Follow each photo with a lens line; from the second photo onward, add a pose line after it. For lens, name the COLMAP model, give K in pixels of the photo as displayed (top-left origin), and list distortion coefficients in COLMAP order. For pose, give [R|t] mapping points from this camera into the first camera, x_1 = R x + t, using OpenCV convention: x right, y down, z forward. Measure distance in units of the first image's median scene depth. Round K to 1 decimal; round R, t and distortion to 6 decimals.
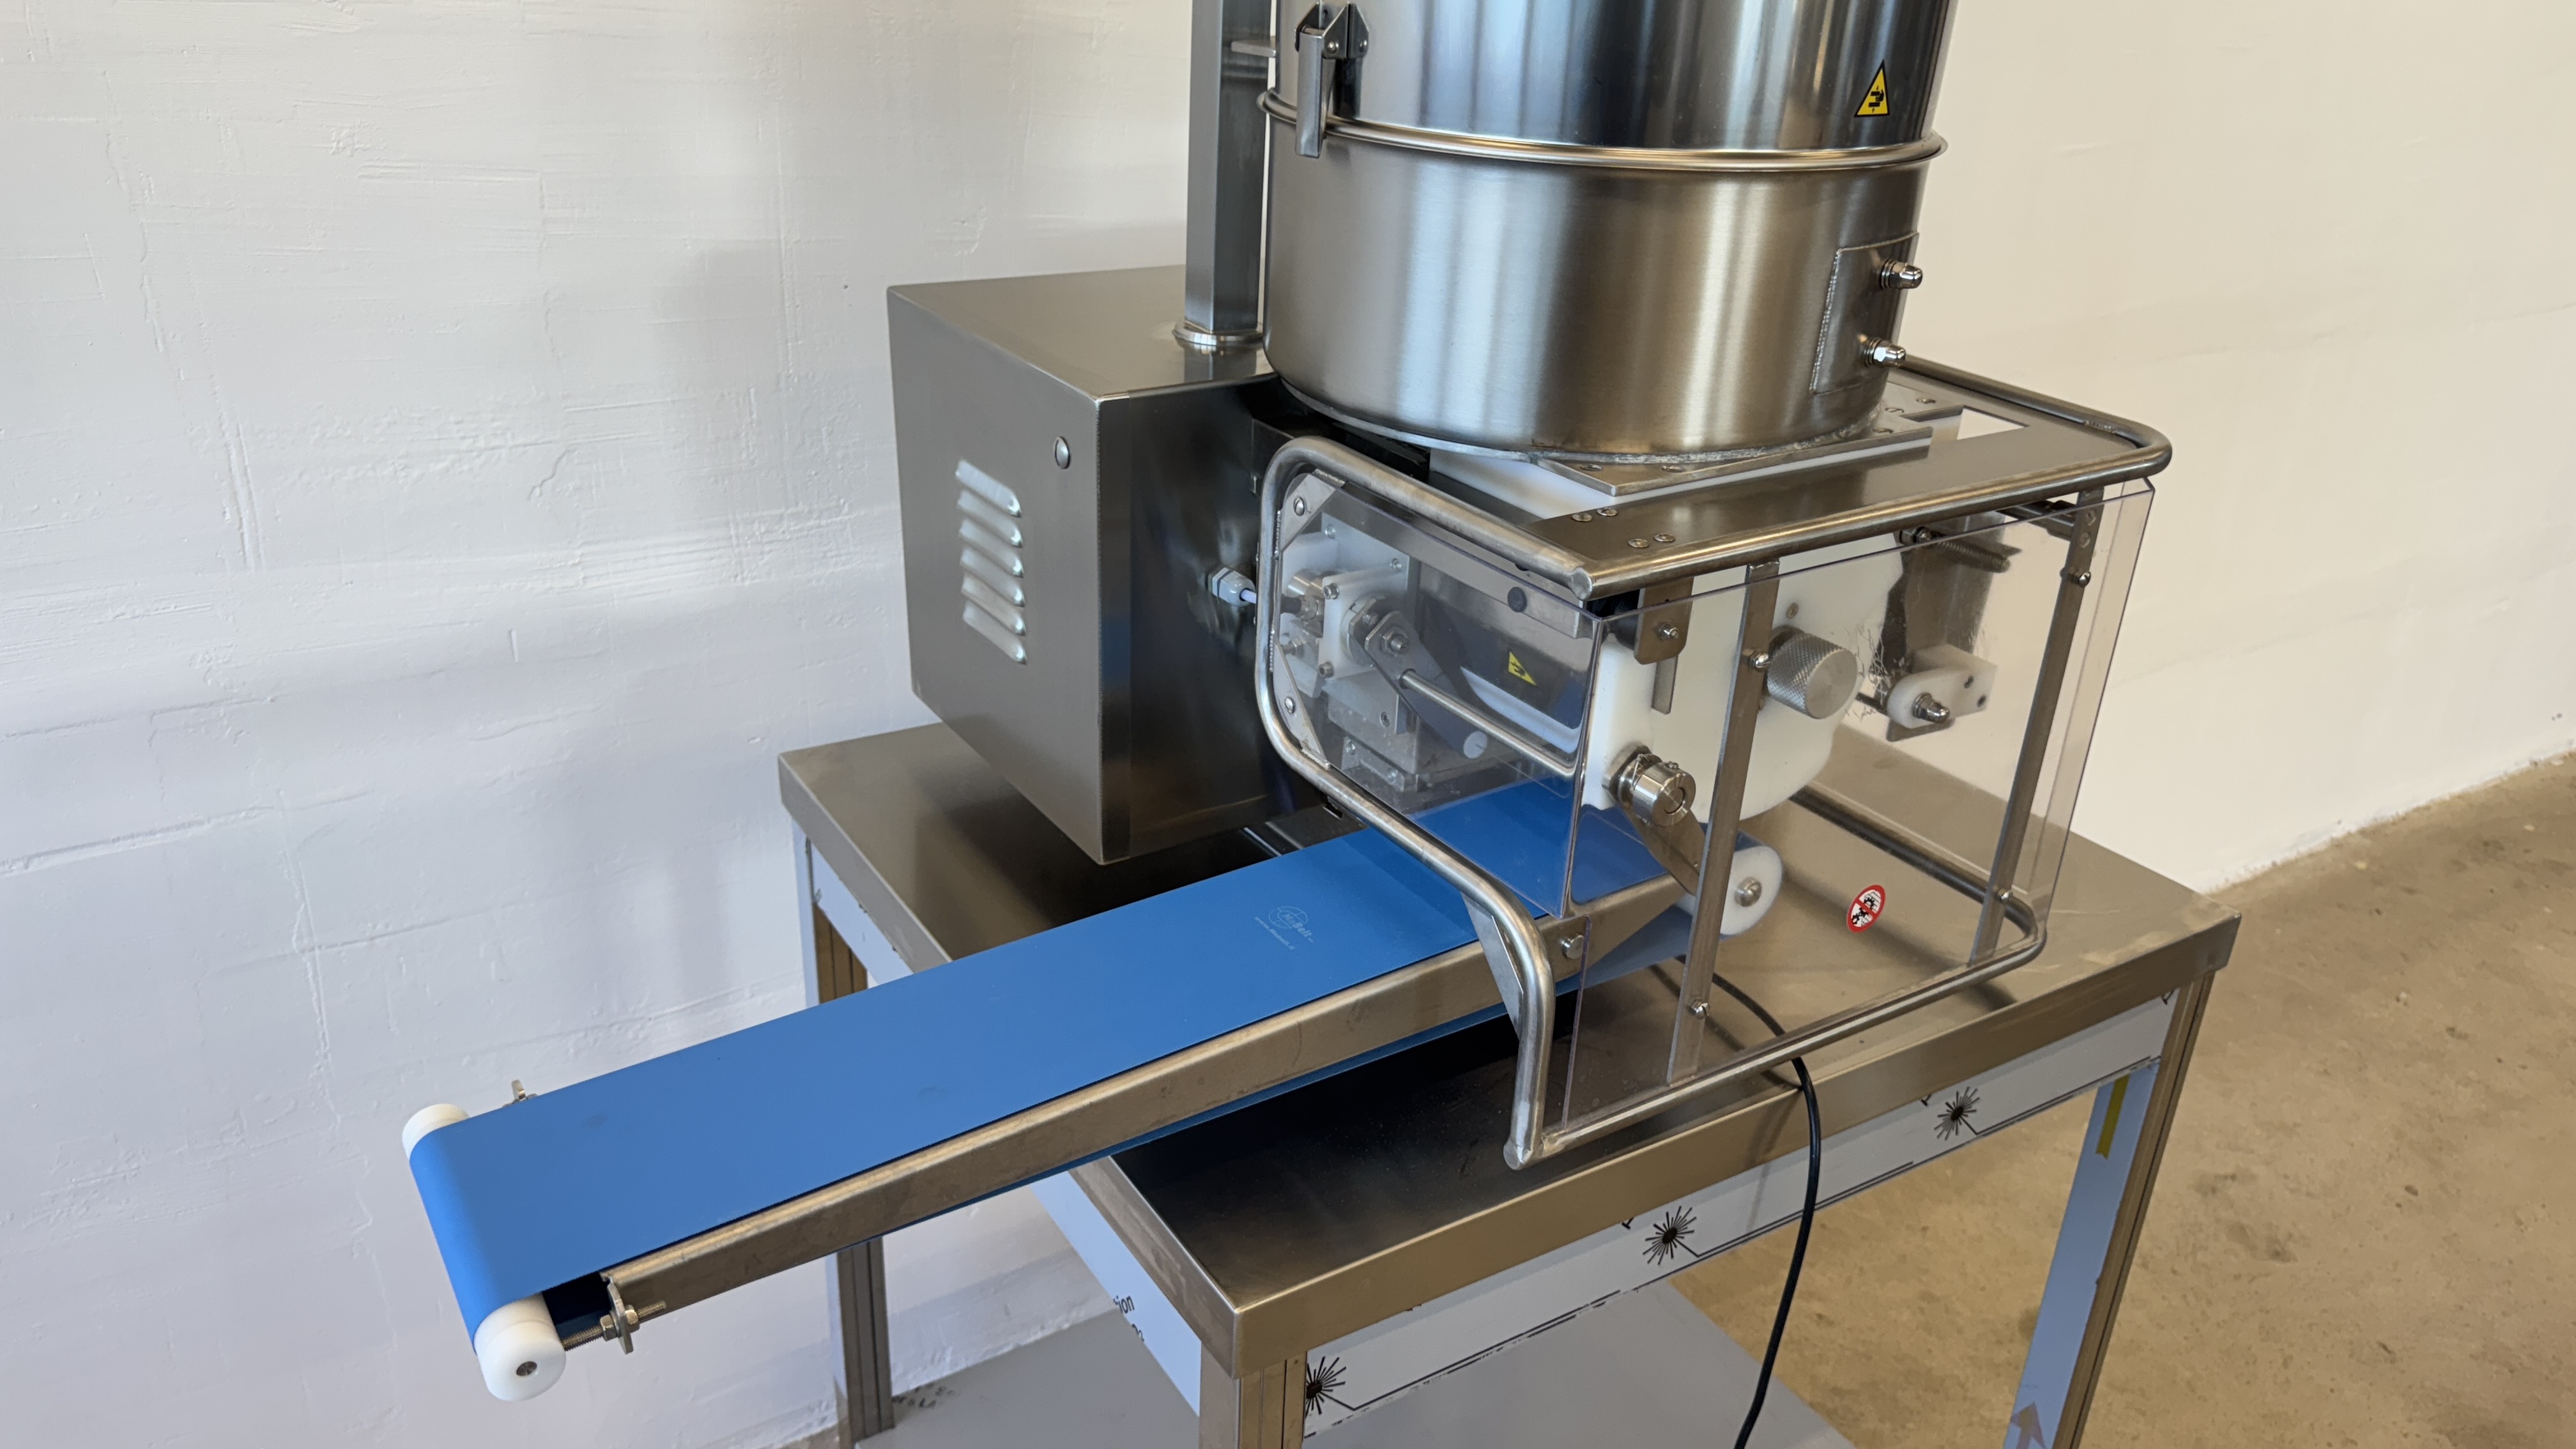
lens RADIAL K [[1867.6, 0, 1300.4], [0, 1867.6, 734.2], [0, 0, 1]] dist [-0.016434, -0.020790]
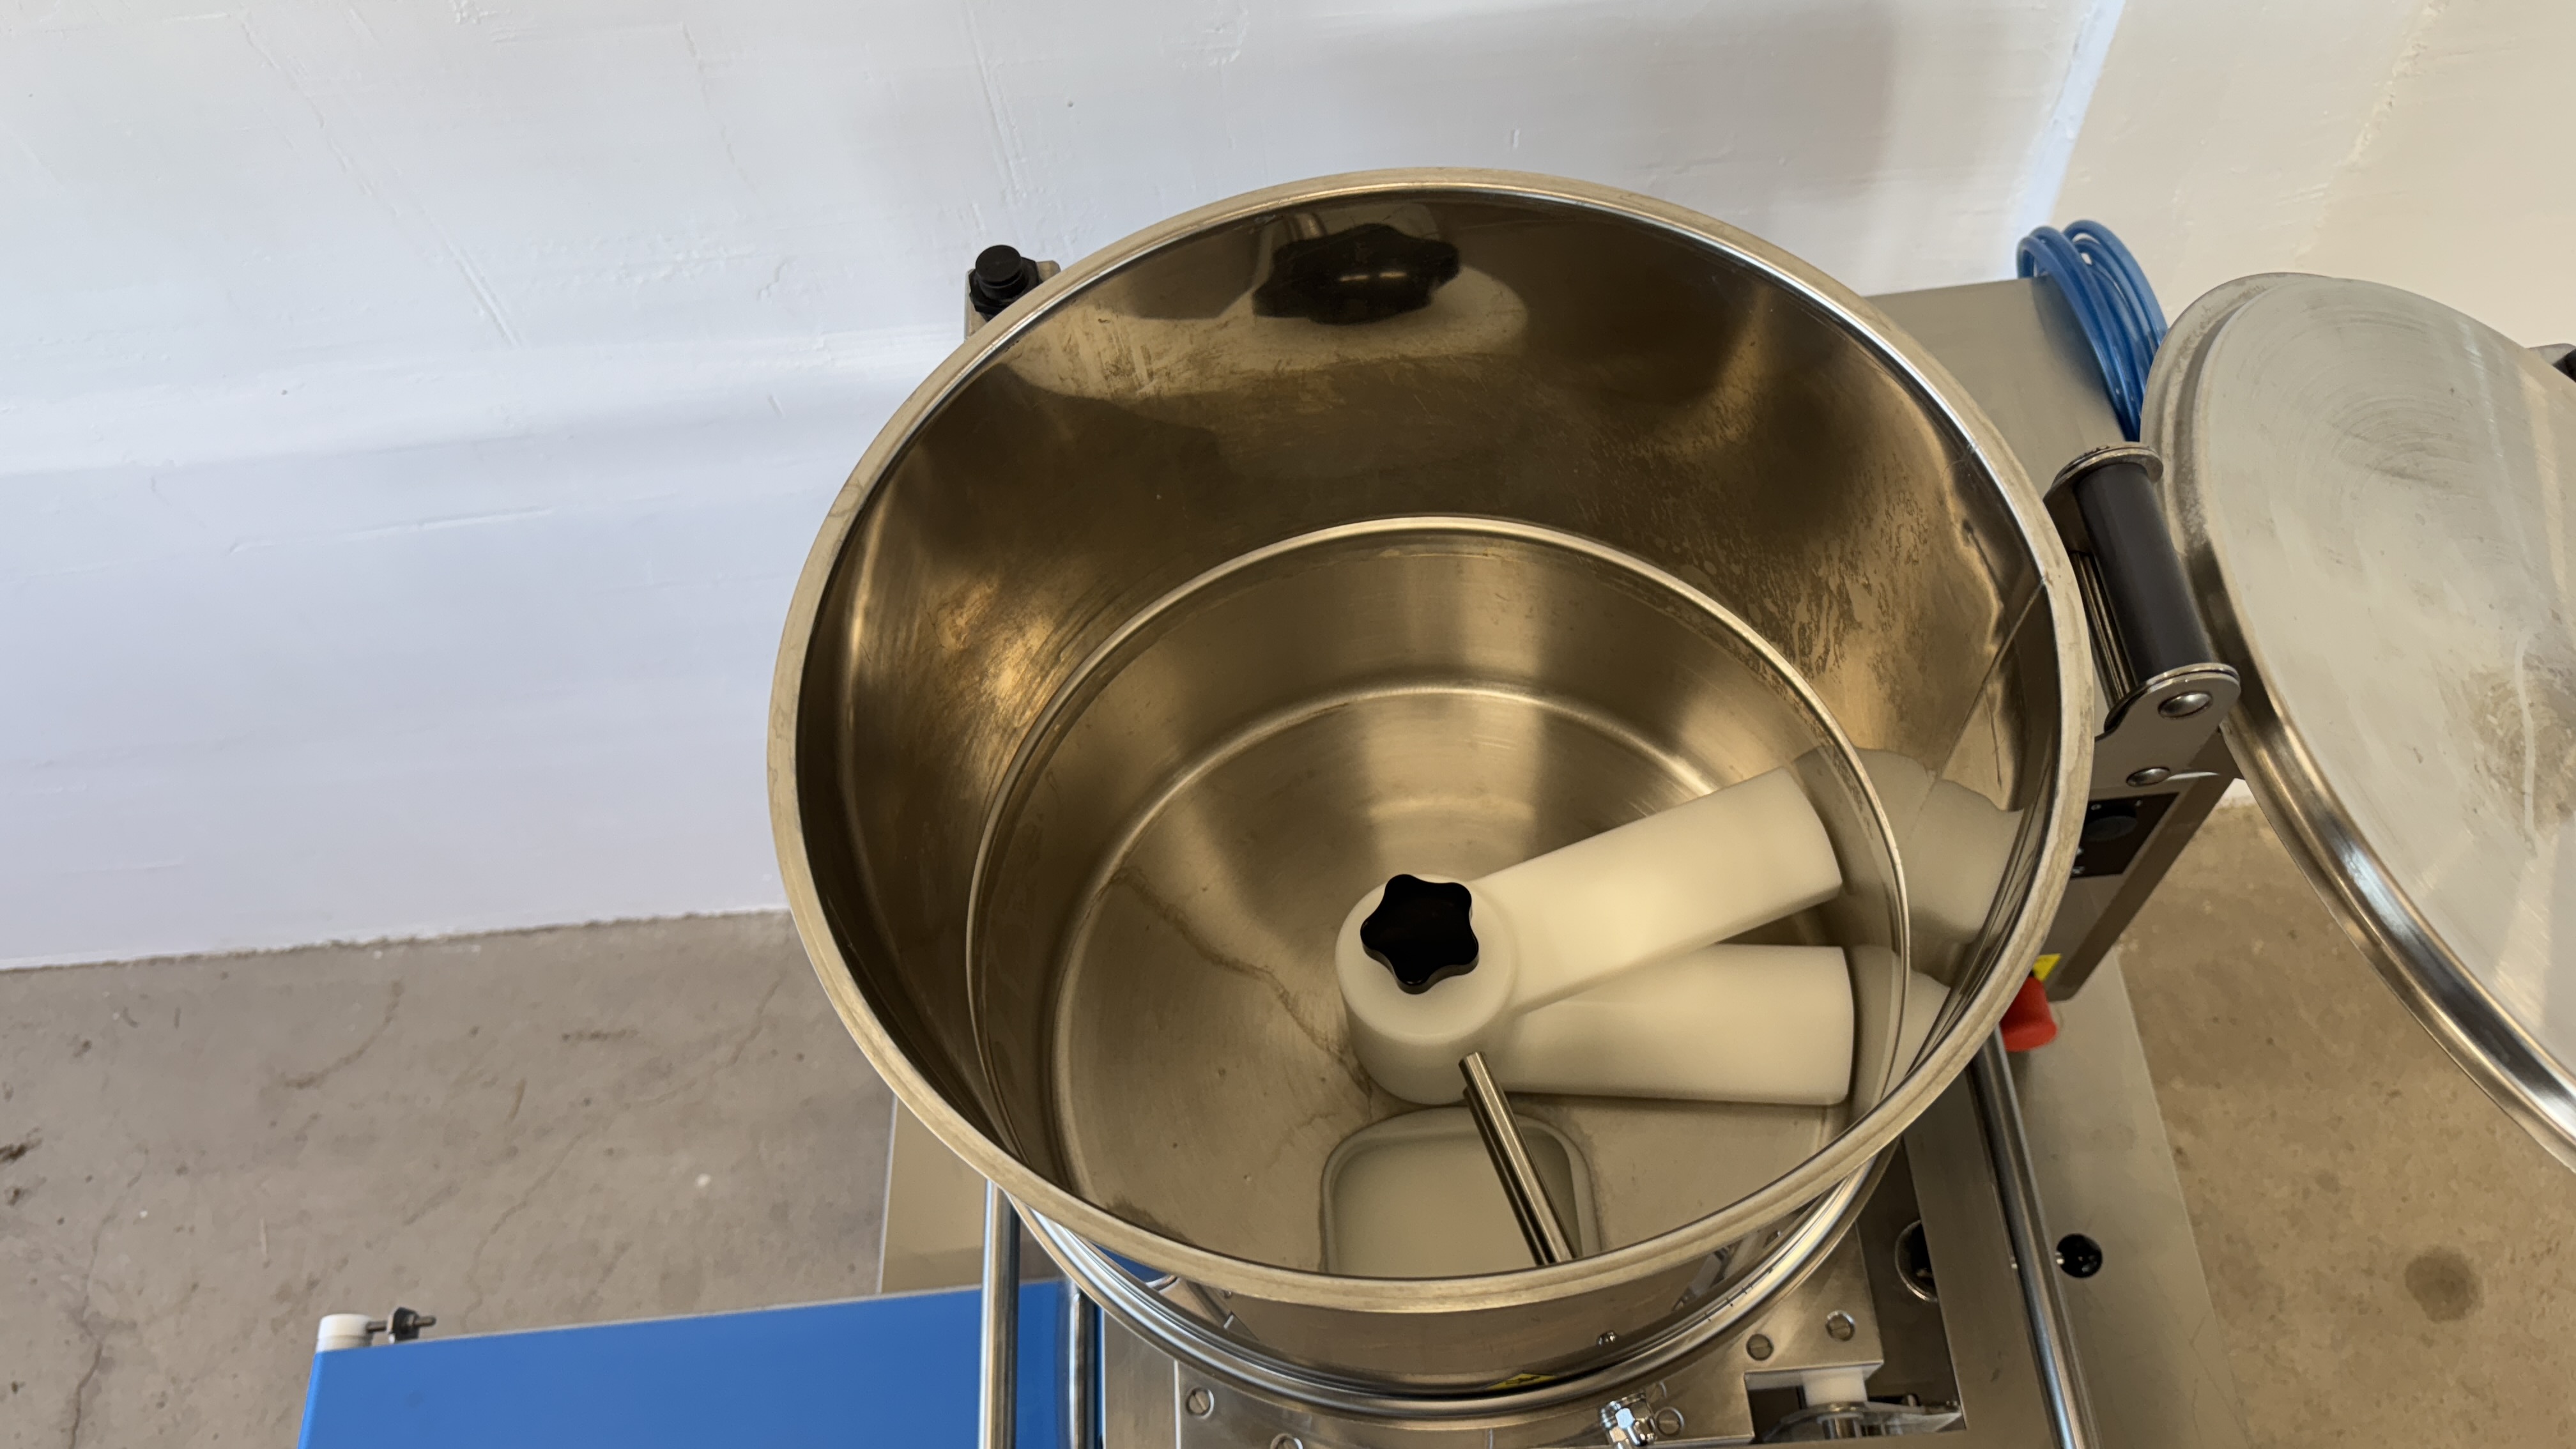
lens RADIAL K [[1867.6, 0, 1263.0], [0, 1867.6, 713.3], [0, 0, 1]] dist [-0.016434, -0.020790]
pose [[0.848975, 0.370854, -0.376443, 0.287931], [-0.071465, 0.786407, 0.613561, -0.670891], [0.523579, -0.493995, 0.694143, 0.442041]]
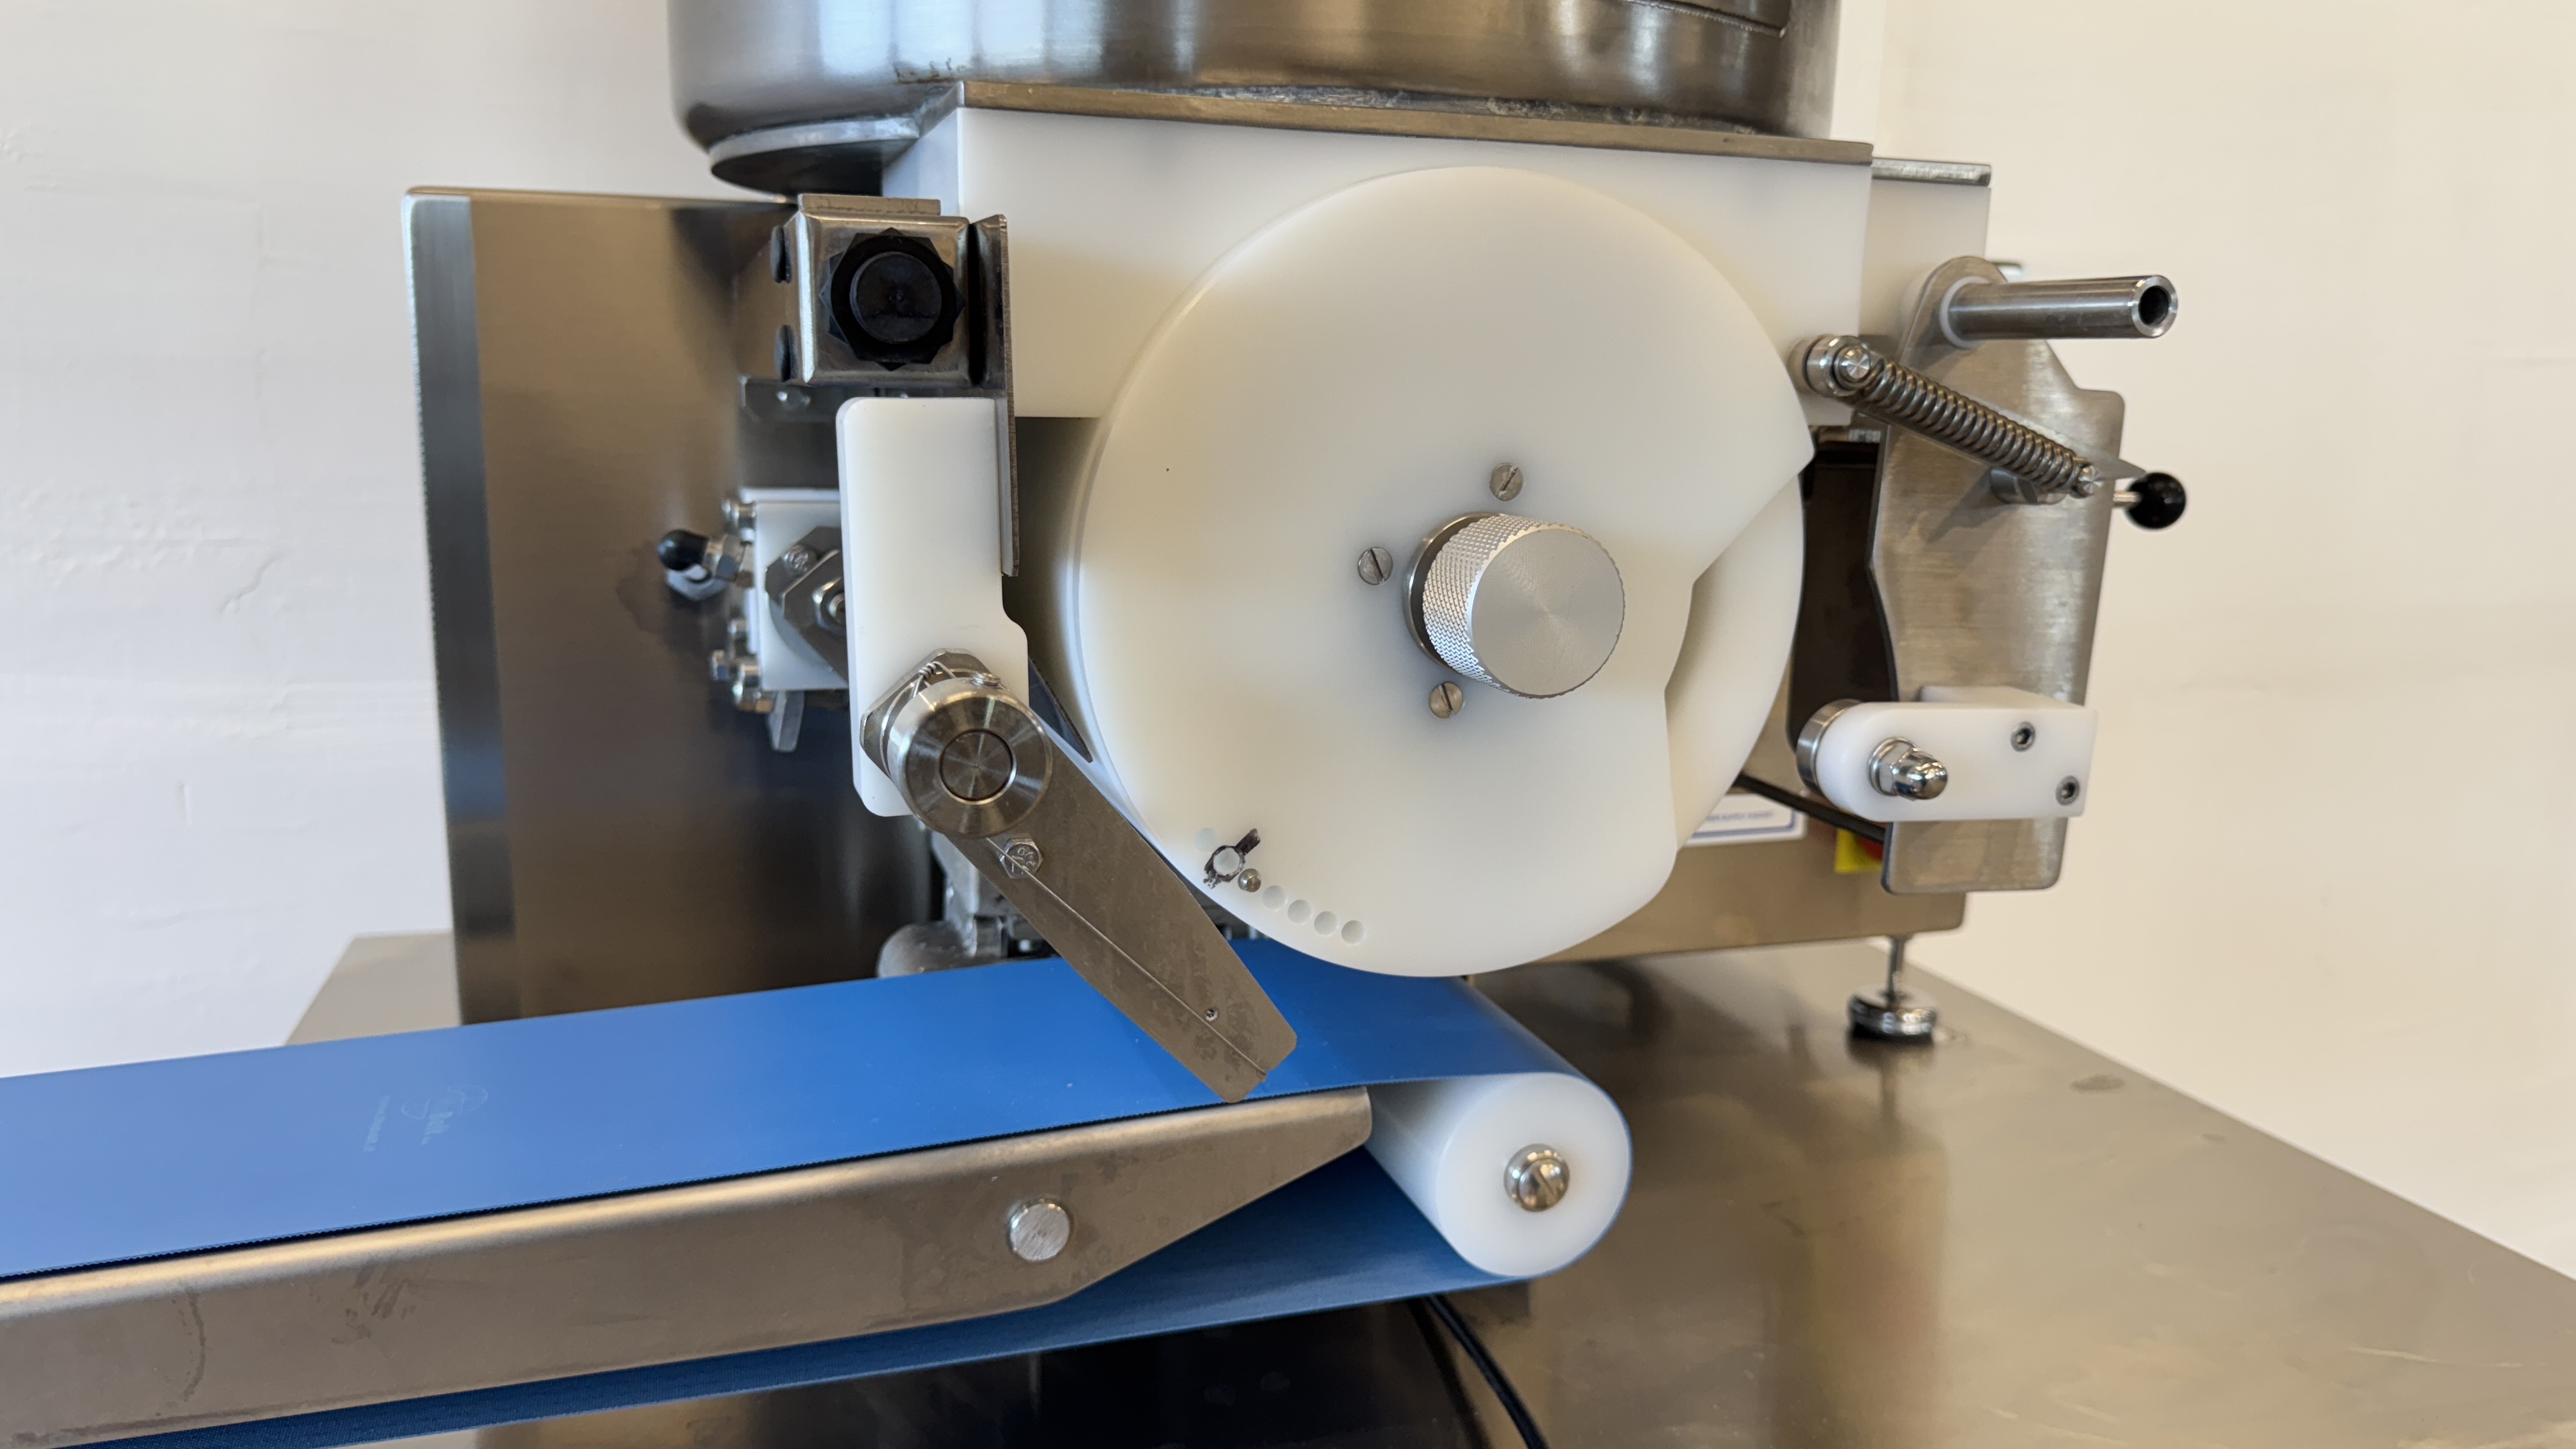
lens RADIAL K [[1867.6, 0, 1302.1], [0, 1867.6, 735.2], [0, 0, 1]] dist [-0.016434, -0.020790]
pose [[0.965572, 0.022280, -0.259178, 0.267963], [-0.087469, 0.966121, -0.242815, 0.085007], [0.244988, 0.257126, 0.934809, 0.477477]]
